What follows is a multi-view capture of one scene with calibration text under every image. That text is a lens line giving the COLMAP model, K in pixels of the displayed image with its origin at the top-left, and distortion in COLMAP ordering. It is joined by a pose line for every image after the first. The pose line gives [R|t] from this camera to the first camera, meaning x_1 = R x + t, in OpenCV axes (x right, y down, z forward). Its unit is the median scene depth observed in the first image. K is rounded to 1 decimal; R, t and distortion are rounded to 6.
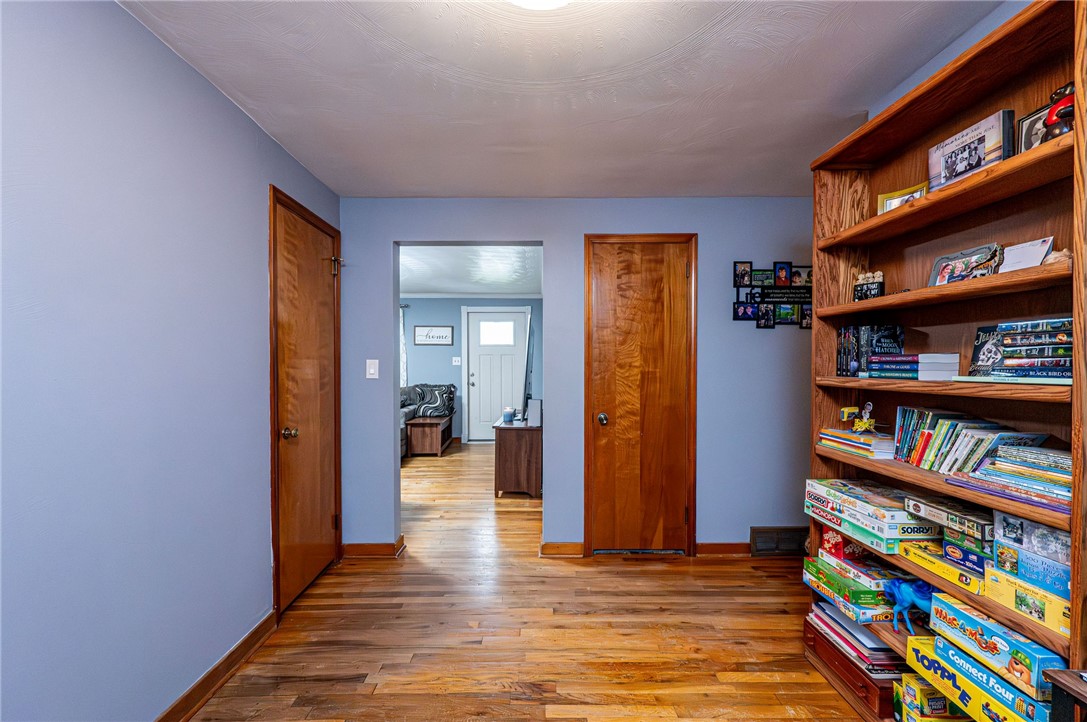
lens RADIAL K [[430.8, 0, 544.9], [0, 430.8, 352.5], [0, 0, 1]] dist [-0.000995, -0.000099]
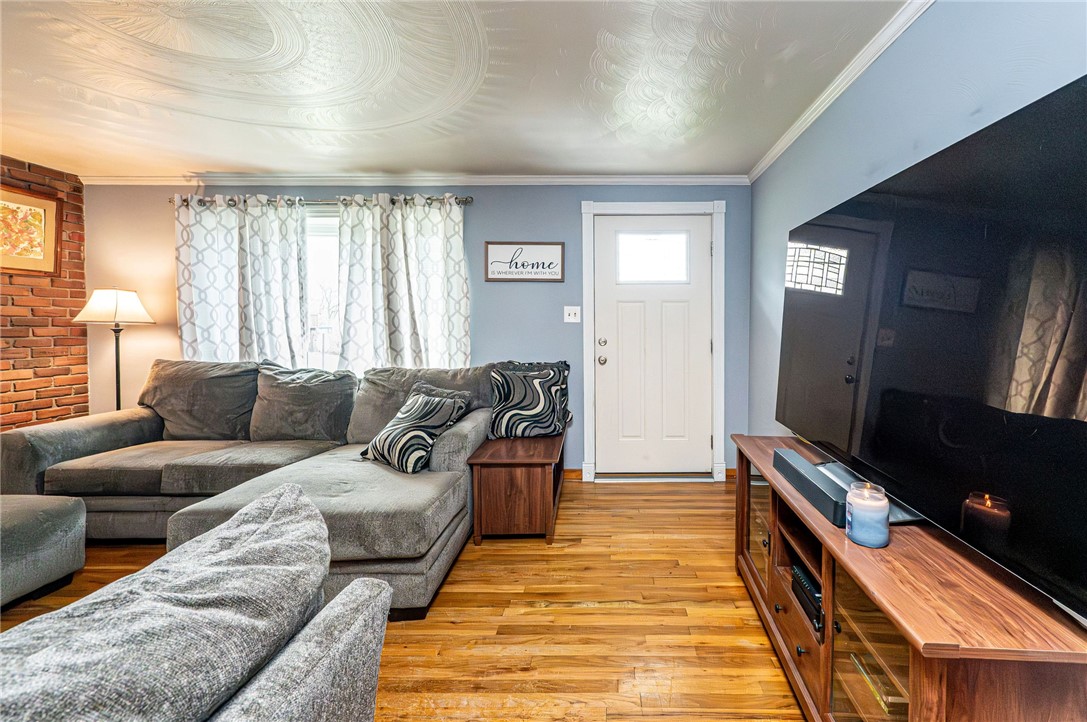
lens RADIAL K [[455.3, 0, 609.7], [0, 455.3, 327.0], [0, 0, 1]] dist [-0.001200, -0.000230]
pose [[0.999815, 0.001612, -0.019176, -0.154983], [-0.000864, 0.999242, 0.038915, 0.014365], [0.019224, -0.038891, 0.999059, 0.492997]]
